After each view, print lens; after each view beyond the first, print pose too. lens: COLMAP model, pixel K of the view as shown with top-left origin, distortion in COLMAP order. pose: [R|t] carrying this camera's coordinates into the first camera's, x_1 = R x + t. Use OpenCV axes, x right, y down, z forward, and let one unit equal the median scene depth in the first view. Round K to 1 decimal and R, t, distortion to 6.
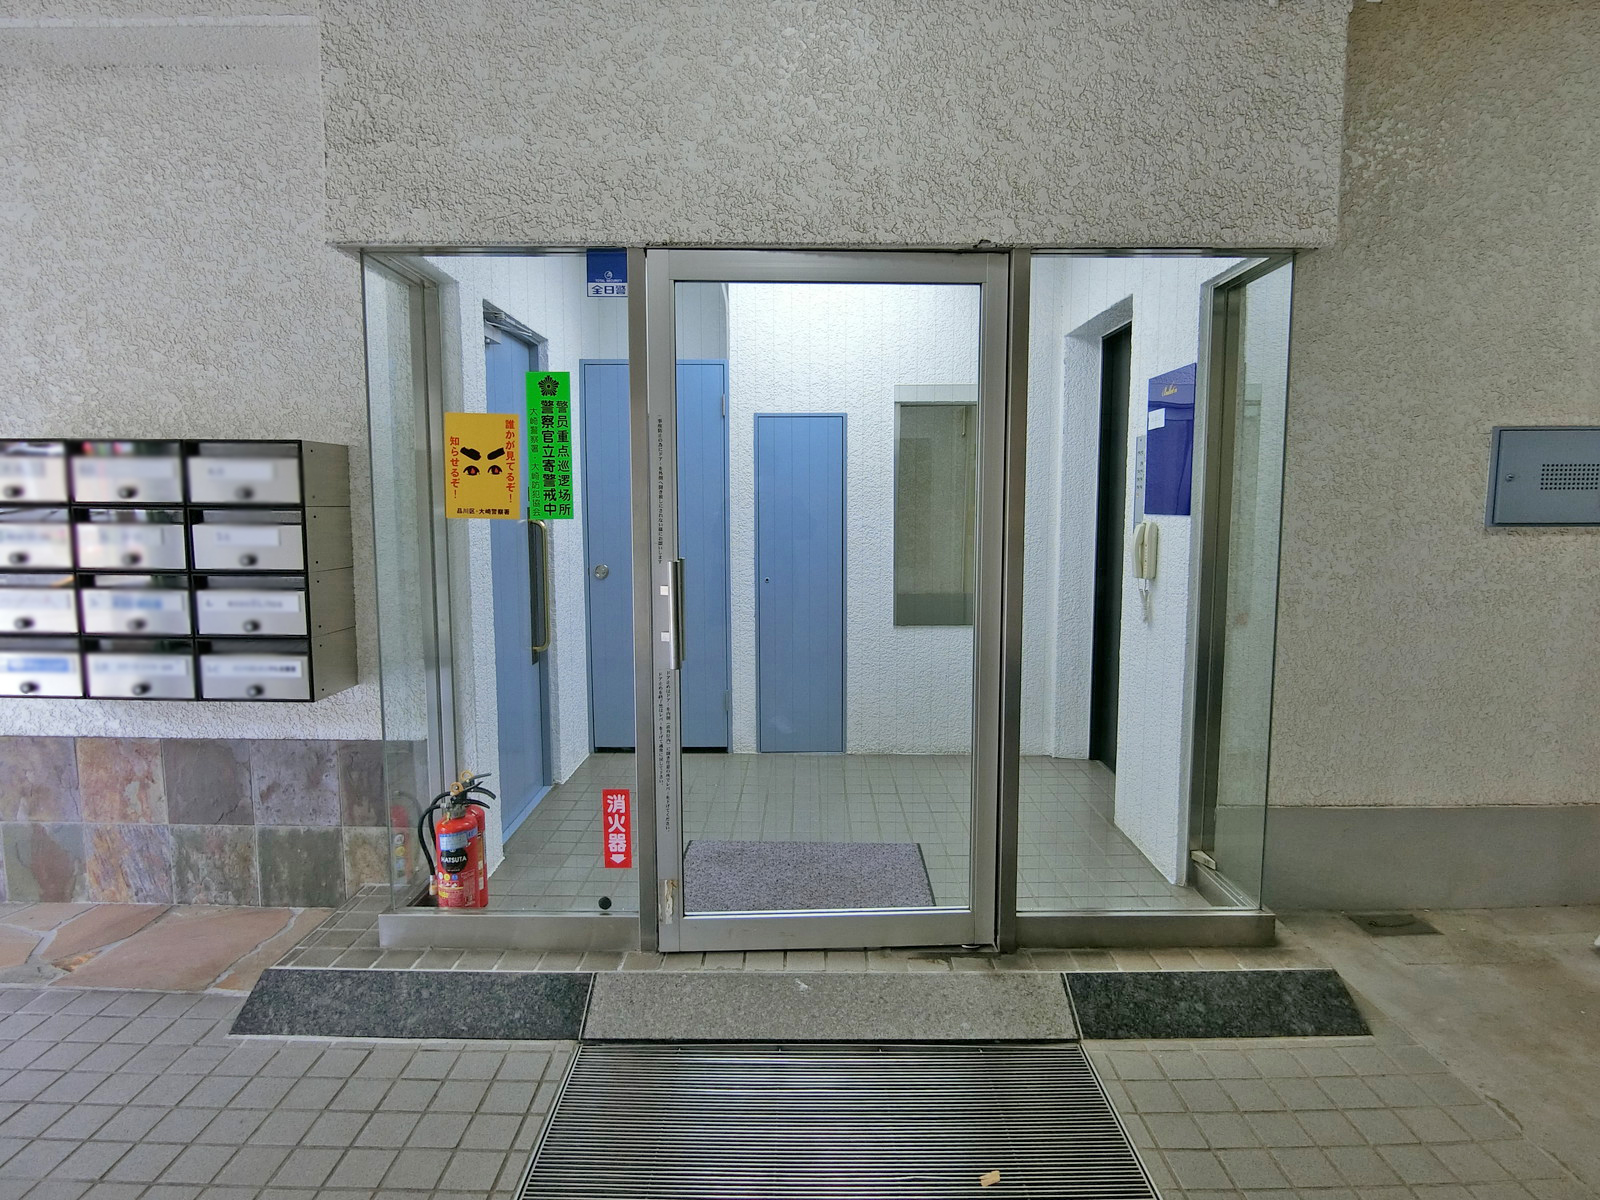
lens RADIAL K [[889.1, 0, 798.2], [0, 889.1, 596.3], [0, 0, 1]] dist [-0.016370, -0.001876]
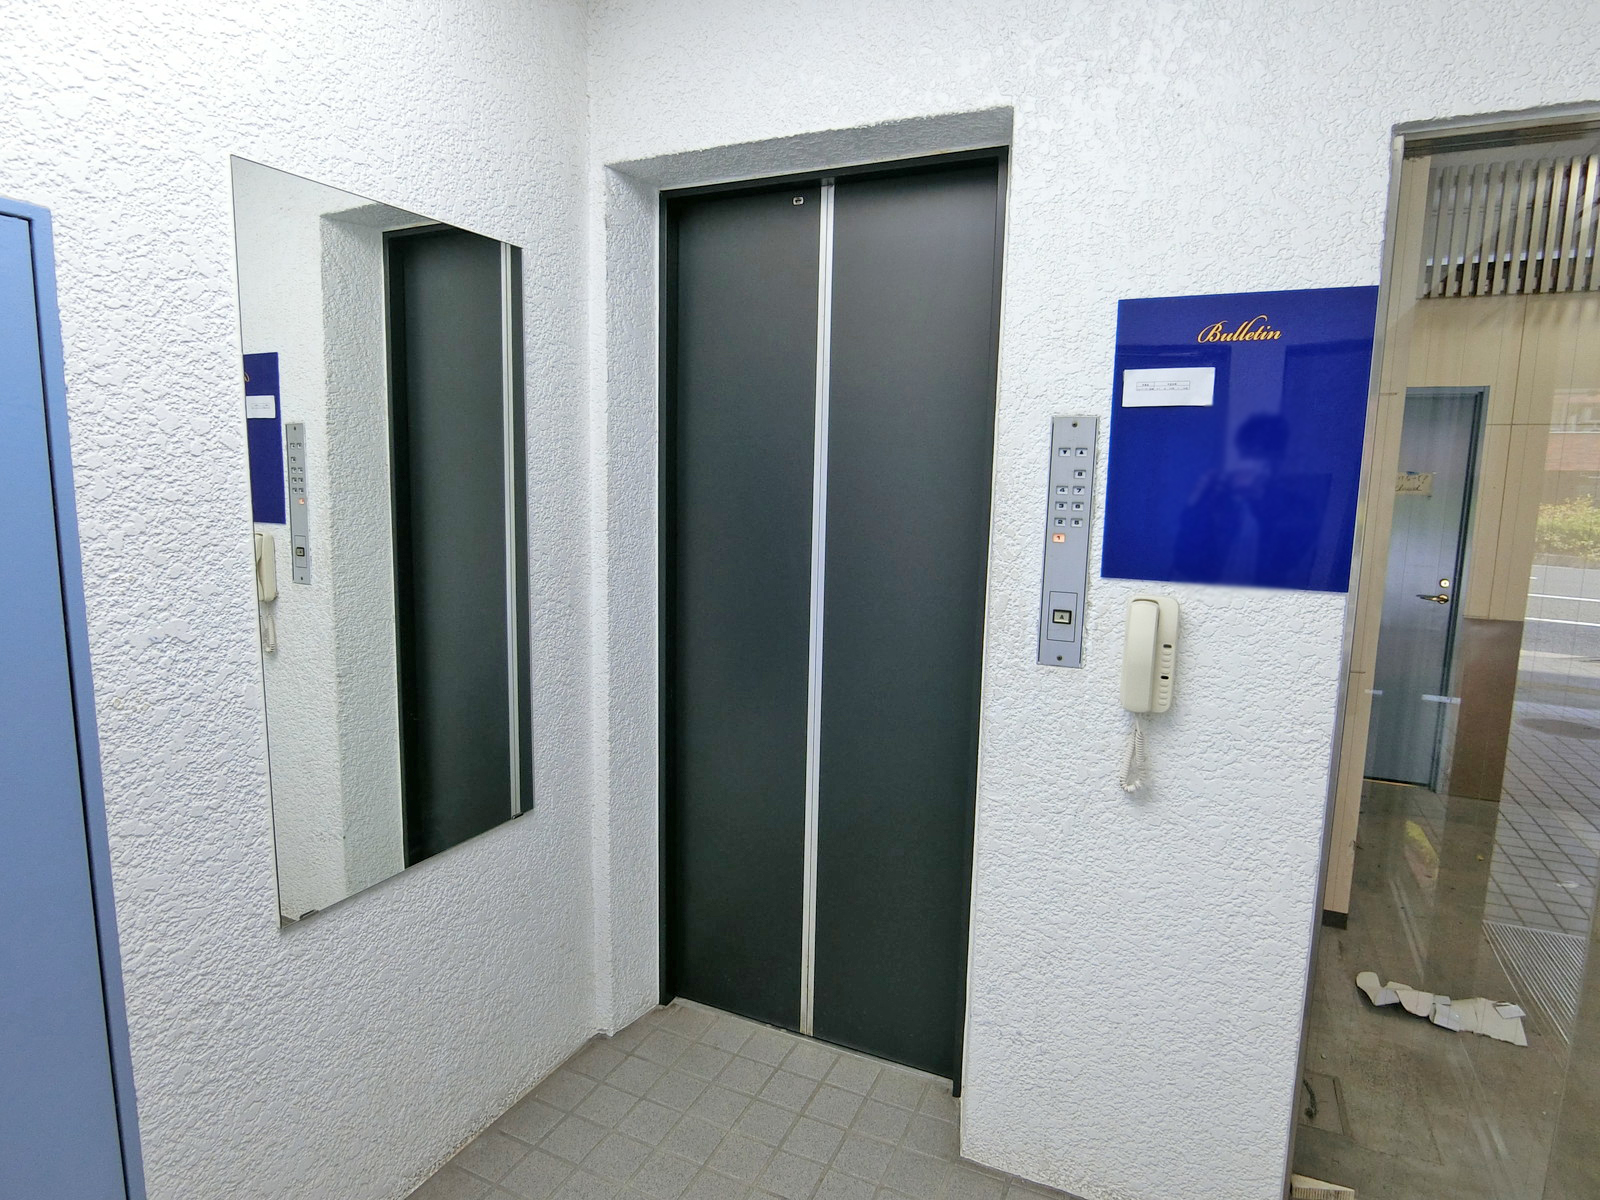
lens RADIAL K [[889.1, 0, 798.2], [0, 889.1, 596.3], [0, 0, 1]] dist [-0.016370, -0.001876]
pose [[0.407513, -0.112498, 0.906243, -0.096997], [0.074644, 0.993166, 0.089723, -0.105765], [-0.910143, 0.031083, 0.413126, 0.721820]]
